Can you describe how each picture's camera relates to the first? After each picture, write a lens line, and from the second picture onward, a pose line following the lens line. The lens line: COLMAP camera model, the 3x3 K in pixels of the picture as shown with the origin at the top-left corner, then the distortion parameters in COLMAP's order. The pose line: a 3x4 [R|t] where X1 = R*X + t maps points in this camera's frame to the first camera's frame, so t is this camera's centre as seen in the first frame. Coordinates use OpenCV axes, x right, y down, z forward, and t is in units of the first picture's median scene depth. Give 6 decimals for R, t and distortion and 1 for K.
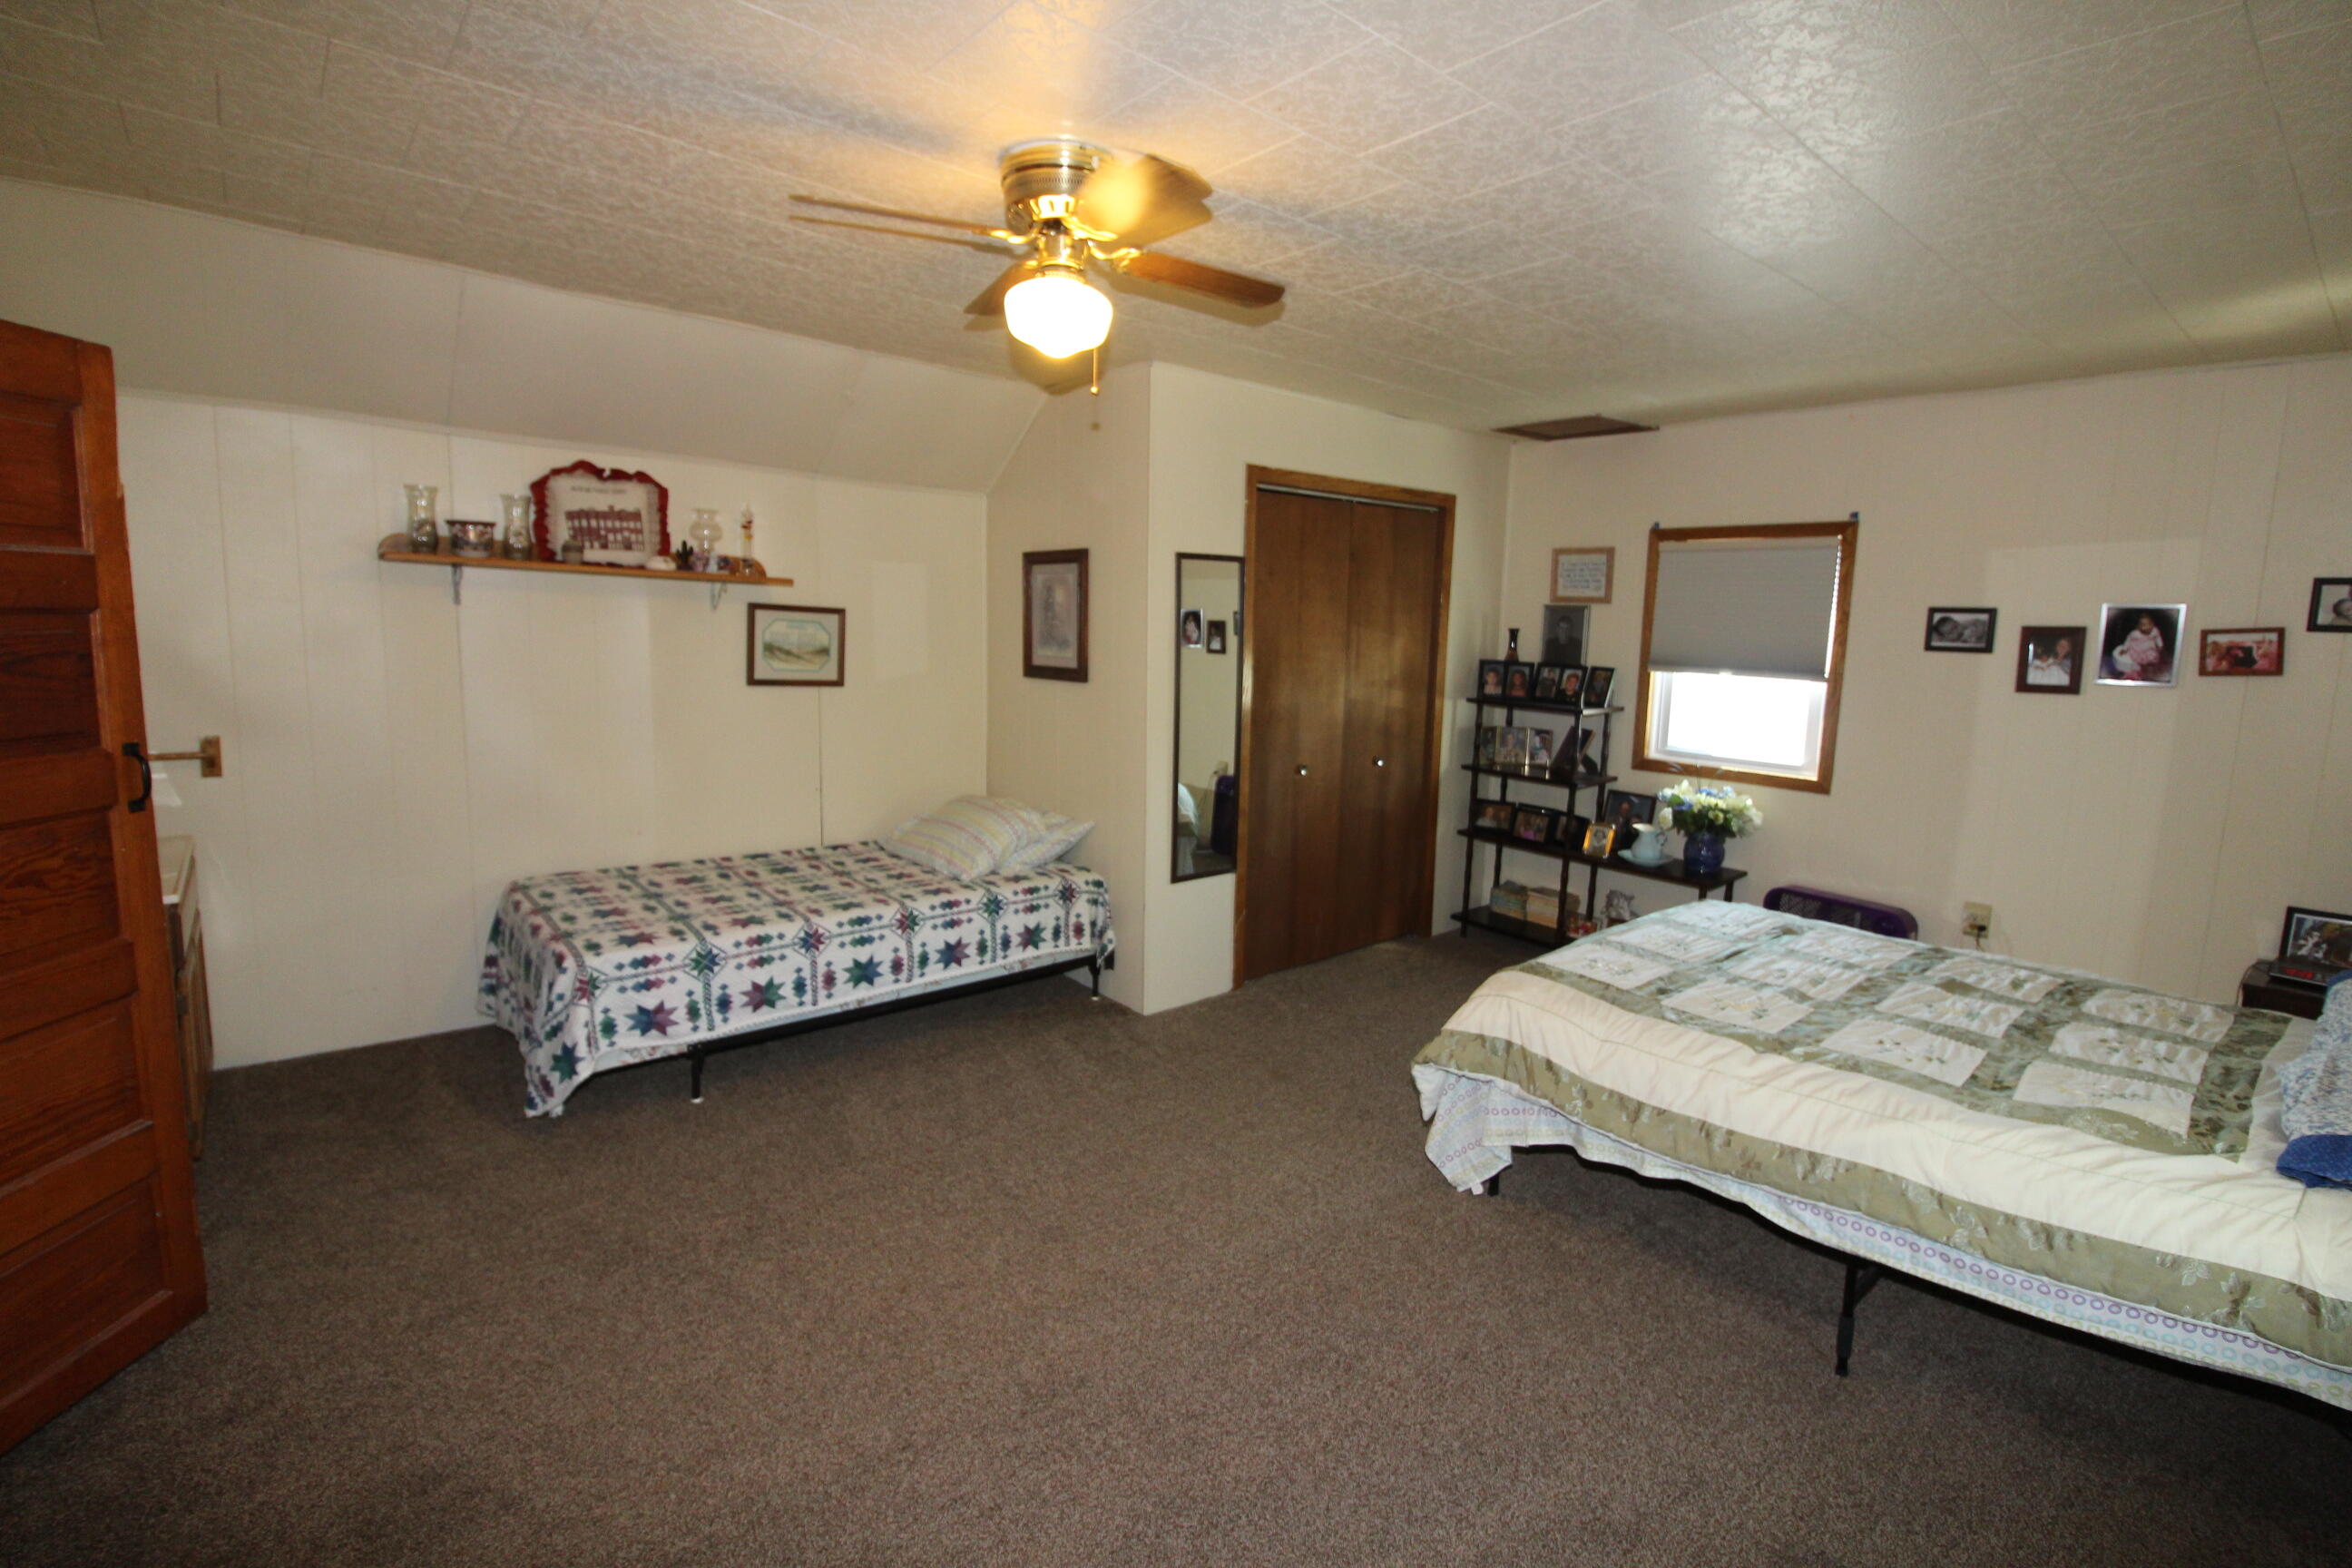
lens RADIAL K [[1084.7, 0, 1177.9], [0, 1084.7, 760.4], [0, 0, 1]] dist [-0.000166, -0.013780]
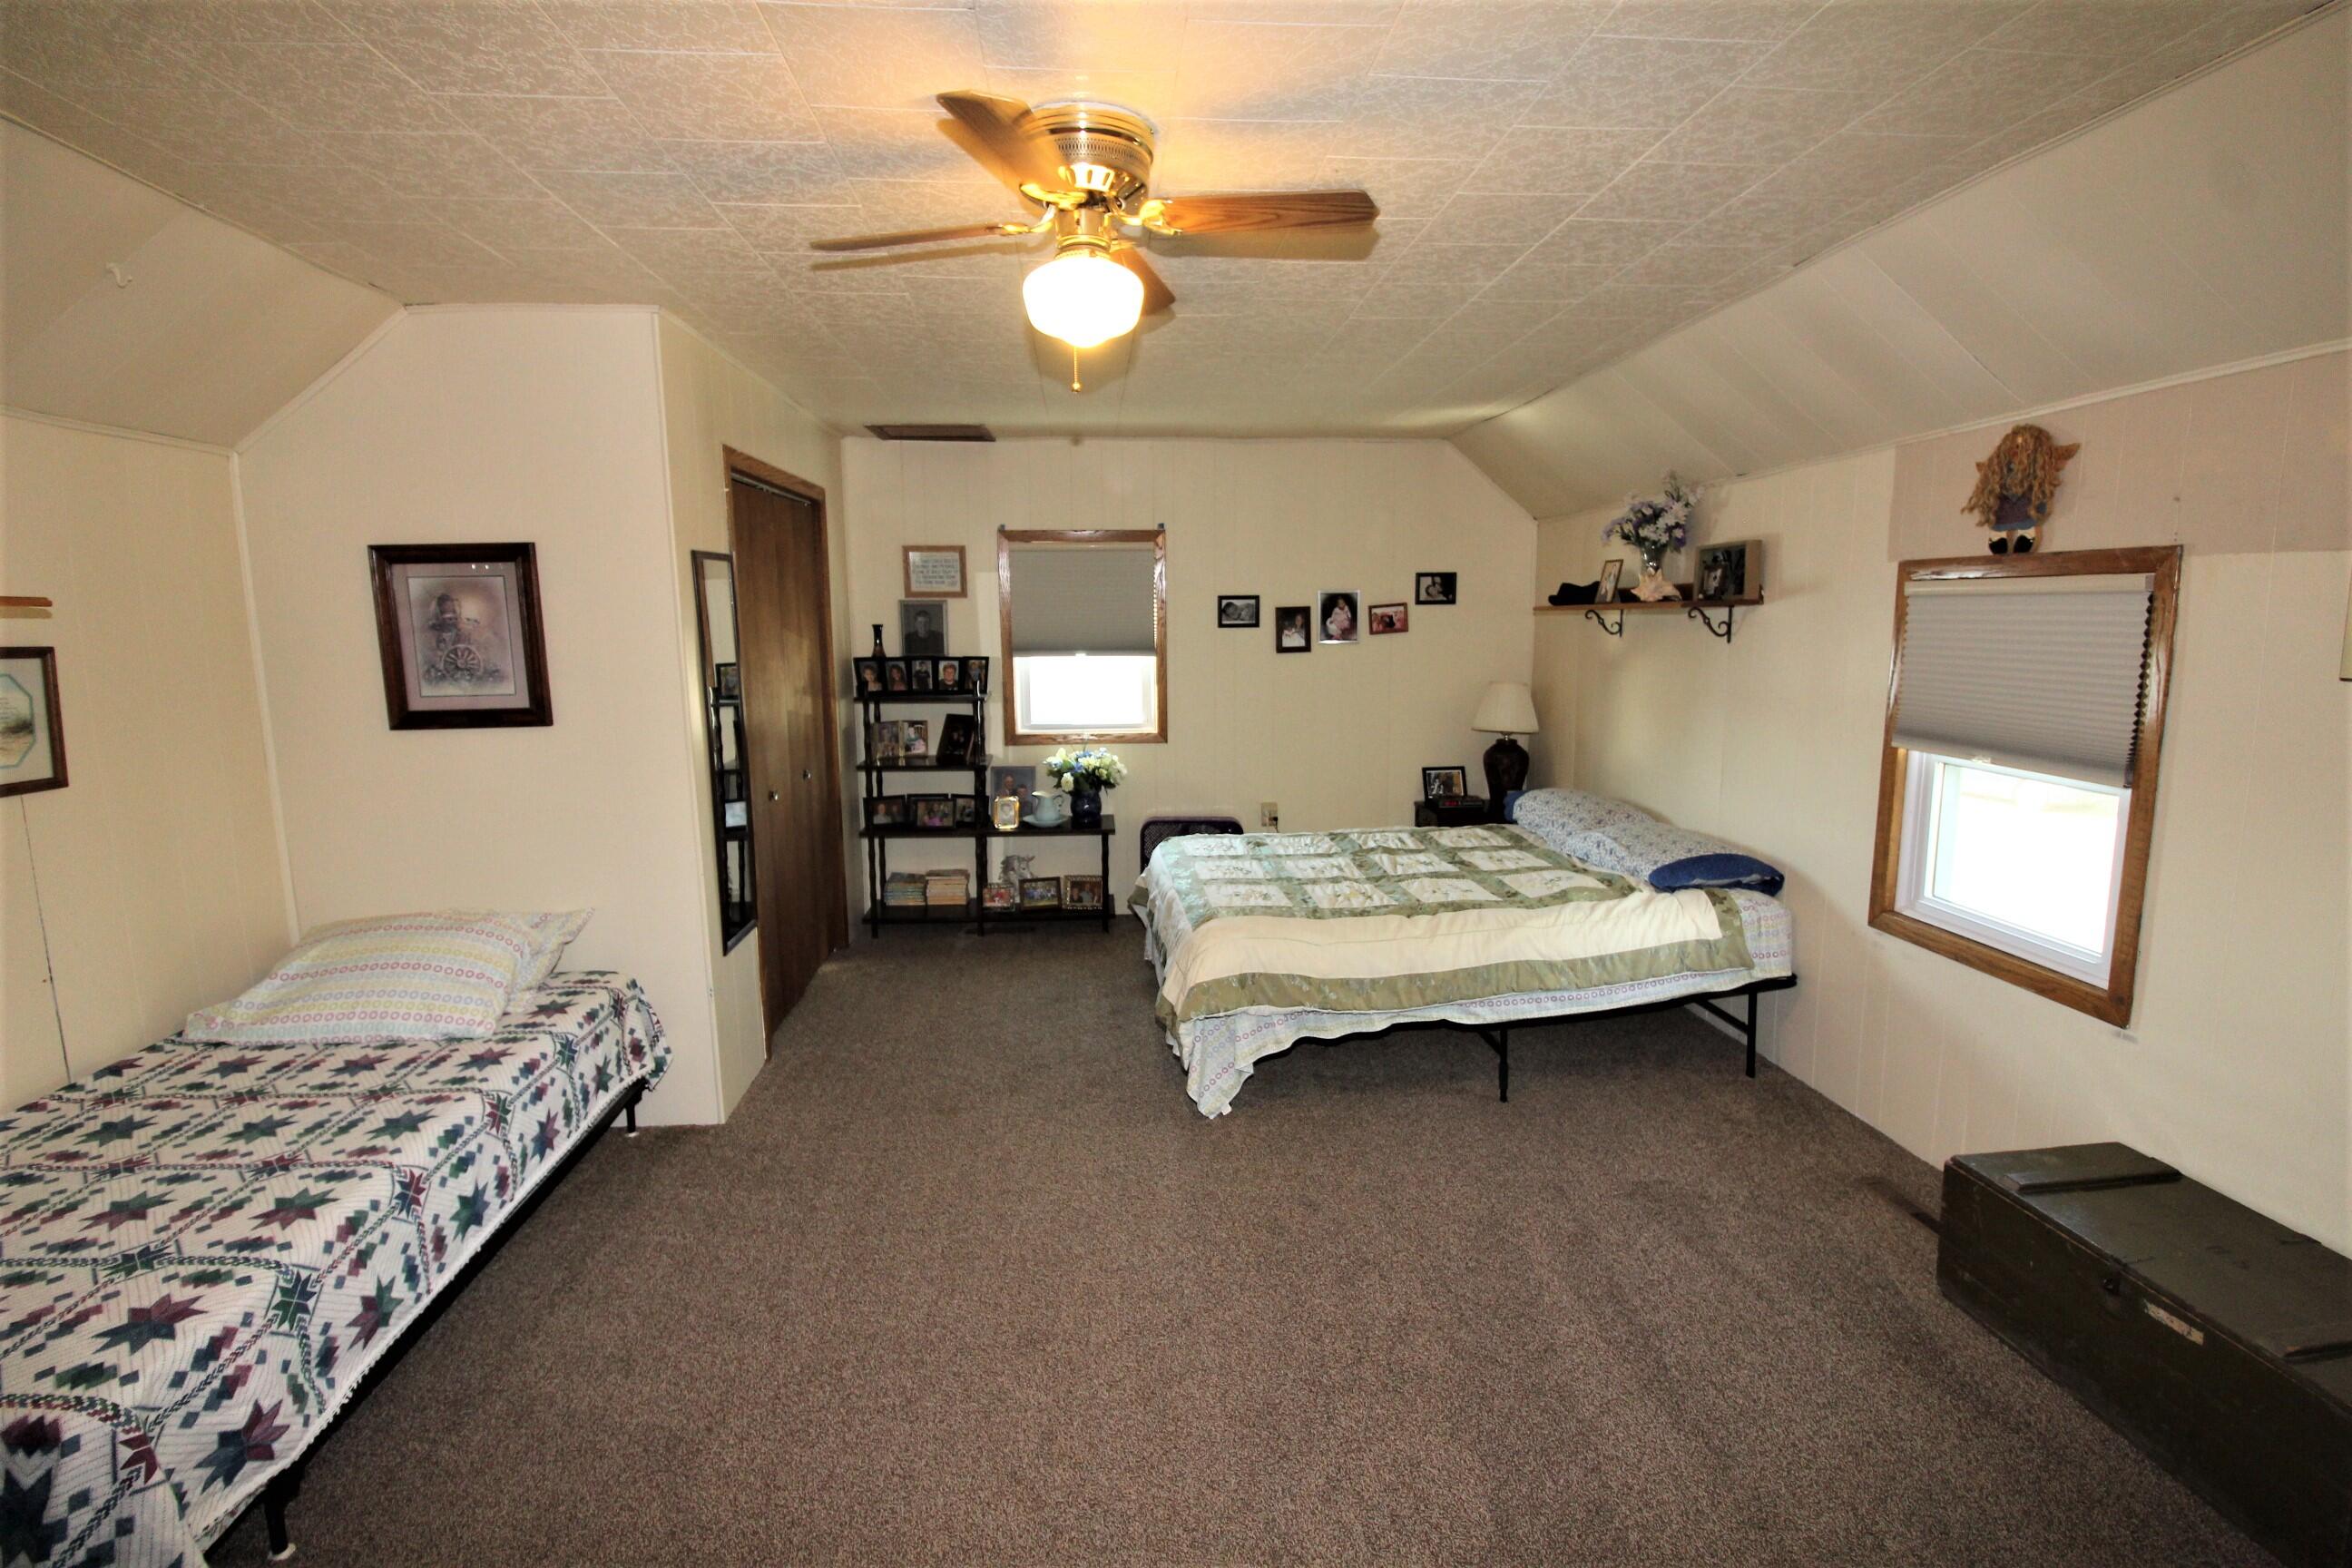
lens RADIAL K [[1084.7, 0, 1177.9], [0, 1084.7, 760.4], [0, 0, 1]] dist [-0.000166, -0.013780]
pose [[0.578772, -0.145269, 0.802446, -0.465697], [0.133332, 0.987621, 0.082626, -0.056589], [-0.804516, 0.059170, 0.590976, 0.245684]]
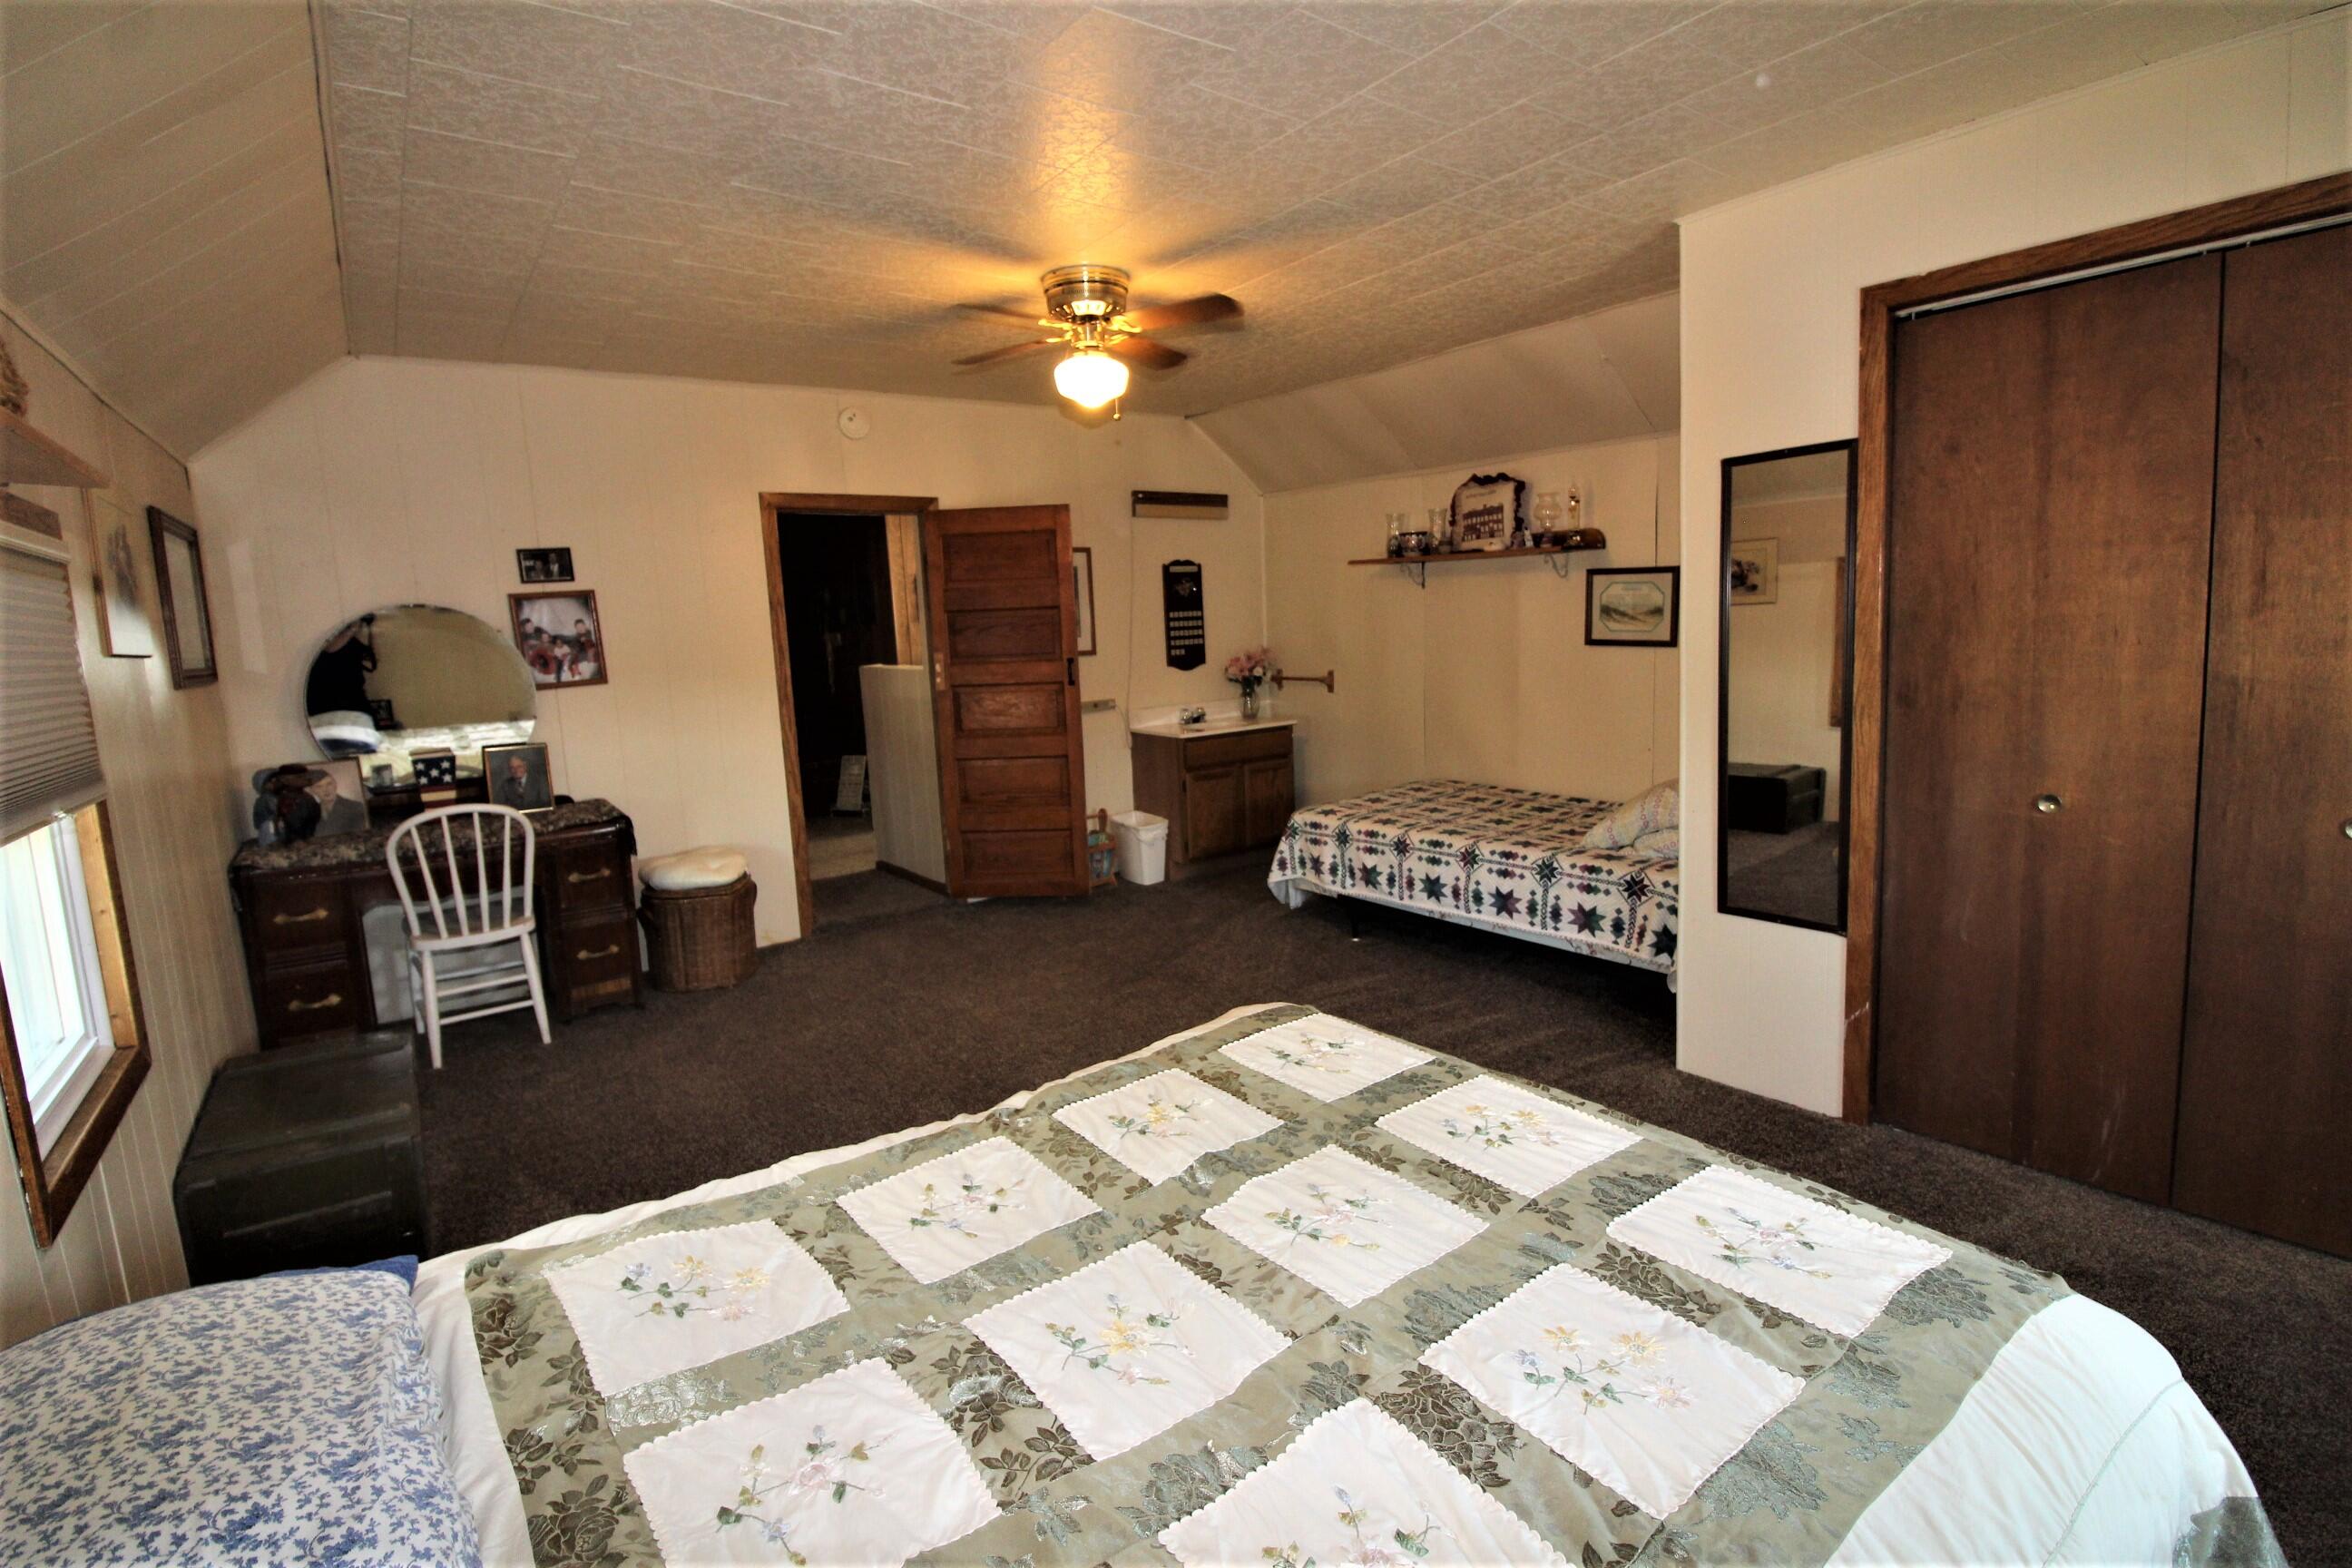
lens RADIAL K [[1084.7, 0, 1177.9], [0, 1084.7, 760.4], [0, 0, 1]] dist [-0.000166, -0.013780]
pose [[-0.079955, 0.101115, -0.991657, 0.782942], [-0.087115, 0.990326, 0.108003, -0.037766], [0.992984, 0.095023, -0.070373, 0.713402]]
